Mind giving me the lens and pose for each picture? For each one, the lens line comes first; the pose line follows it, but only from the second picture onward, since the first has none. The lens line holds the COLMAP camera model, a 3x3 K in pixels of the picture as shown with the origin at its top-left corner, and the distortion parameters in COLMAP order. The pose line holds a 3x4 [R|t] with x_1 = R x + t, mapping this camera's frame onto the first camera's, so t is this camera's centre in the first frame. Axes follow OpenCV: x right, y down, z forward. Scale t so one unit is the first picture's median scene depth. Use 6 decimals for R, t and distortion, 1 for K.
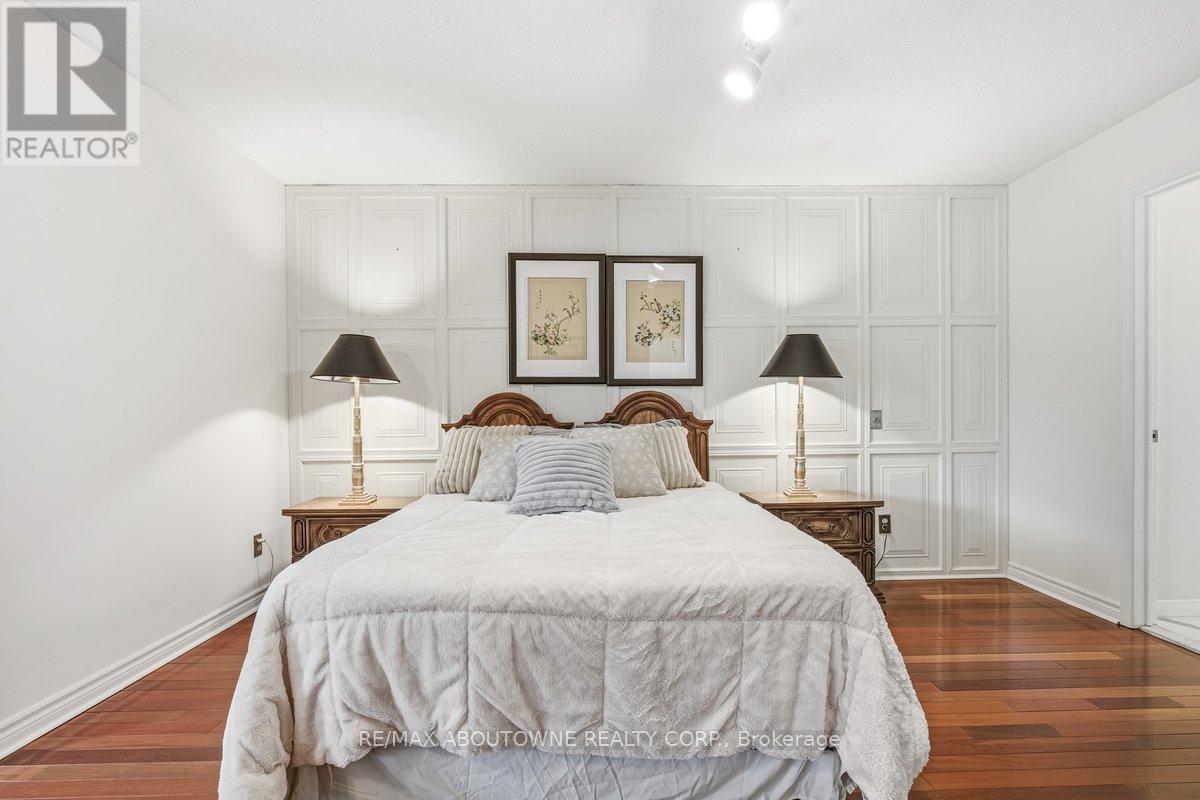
lens RADIAL K [[611.8, 0, 618.6], [0, 611.8, 416.6], [0, 0, 1]] dist [-0.009859, 0.007079]
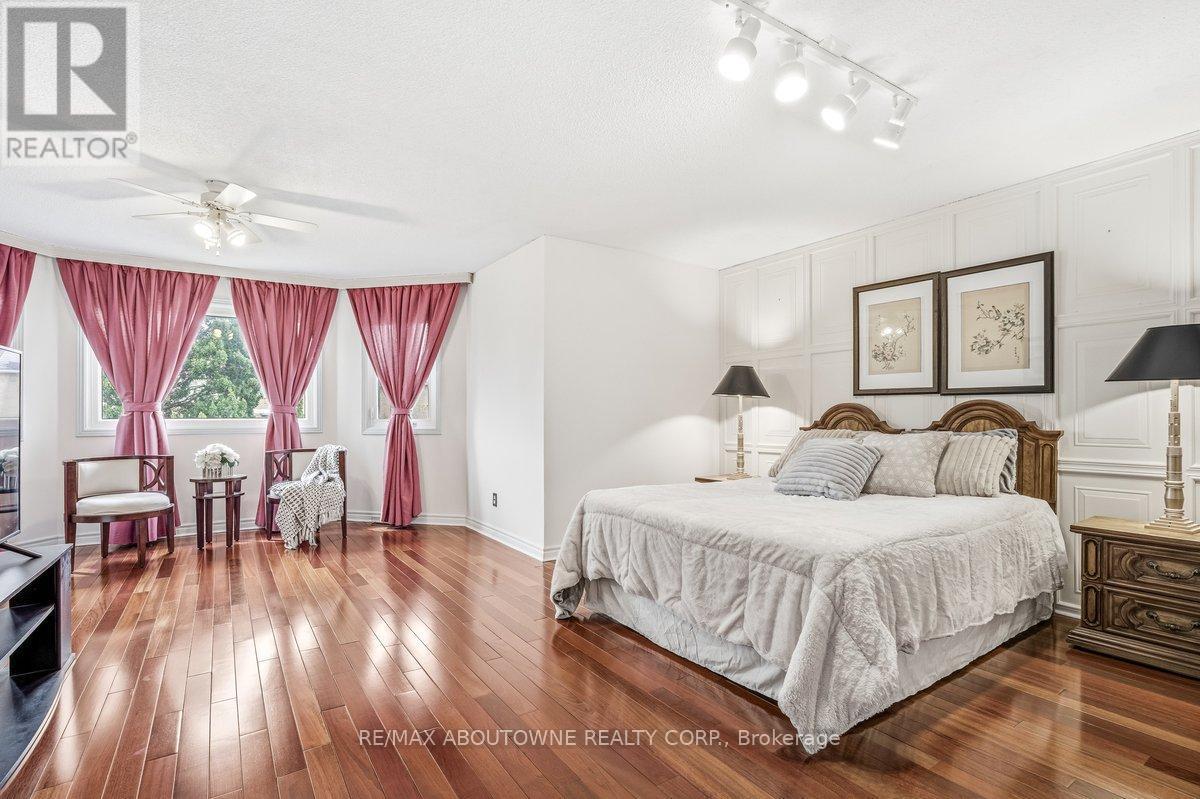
lens RADIAL K [[566.7, 0, 589.9], [0, 566.7, 414.8], [0, 0, 1]] dist [-0.010336, 0.005453]
pose [[0.522472, 0.006511, -0.852632, 0.510668], [-0.017323, 0.999846, -0.002979, -0.003486], [0.852481, 0.016327, 0.522504, -0.026341]]
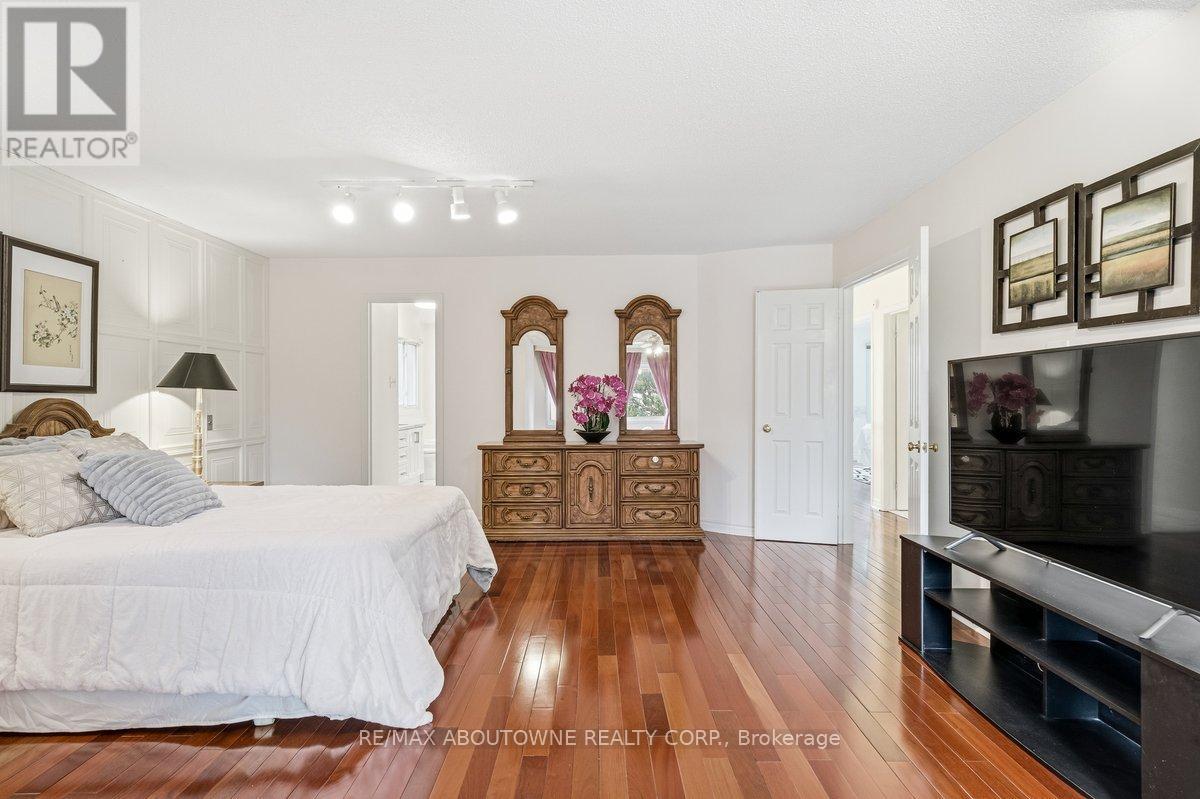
lens RADIAL K [[611.8, 0, 603.6], [0, 611.8, 399.7], [0, 0, 1]] dist [-0.009859, 0.007079]
pose [[0.032164, 0.007294, 0.999456, -0.835762], [0.016023, 0.999841, -0.007813, -0.020766], [-0.999354, 0.016265, 0.032042, 0.169872]]
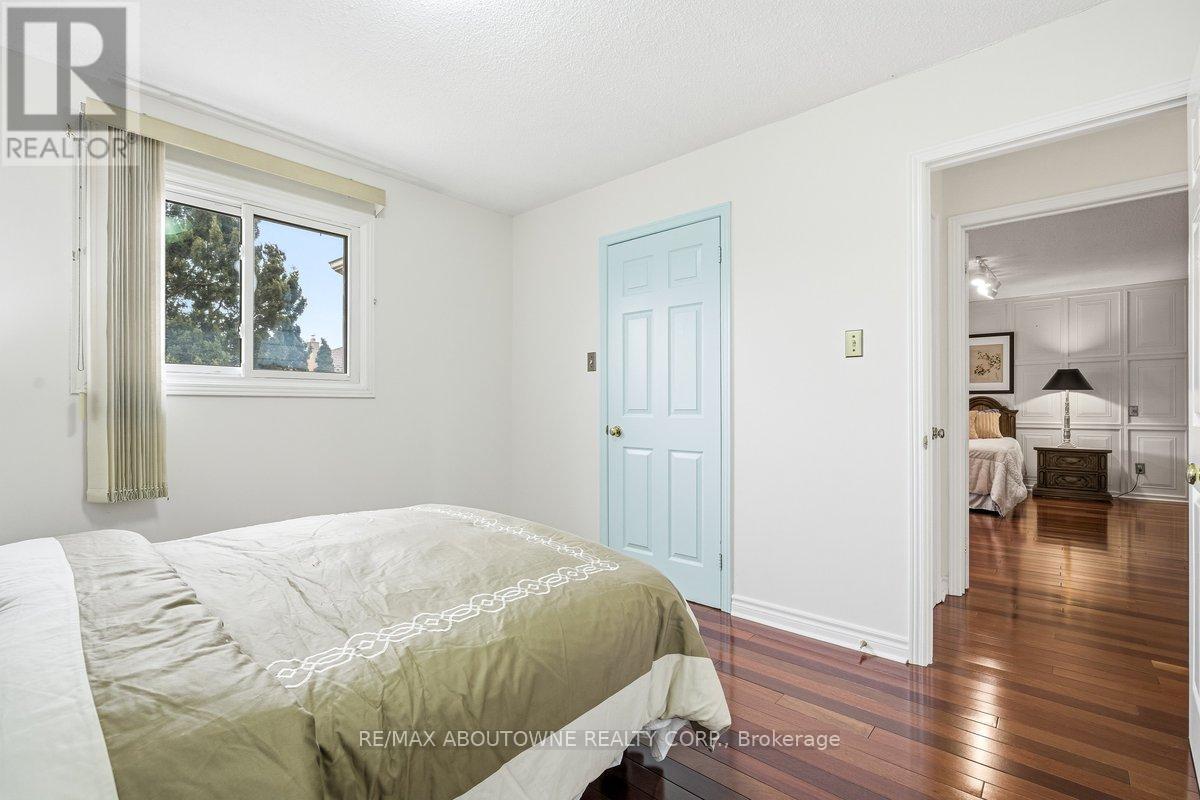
lens RADIAL K [[566.7, 0, 575.9], [0, 566.7, 406.9], [0, 0, 1]] dist [-0.010336, 0.005453]
pose [[0.725915, 0.009981, -0.687712, 0.392174], [-0.013785, 0.999905, -0.000038, 0.016792], [0.687646, 0.009507, 0.725983, -1.476567]]
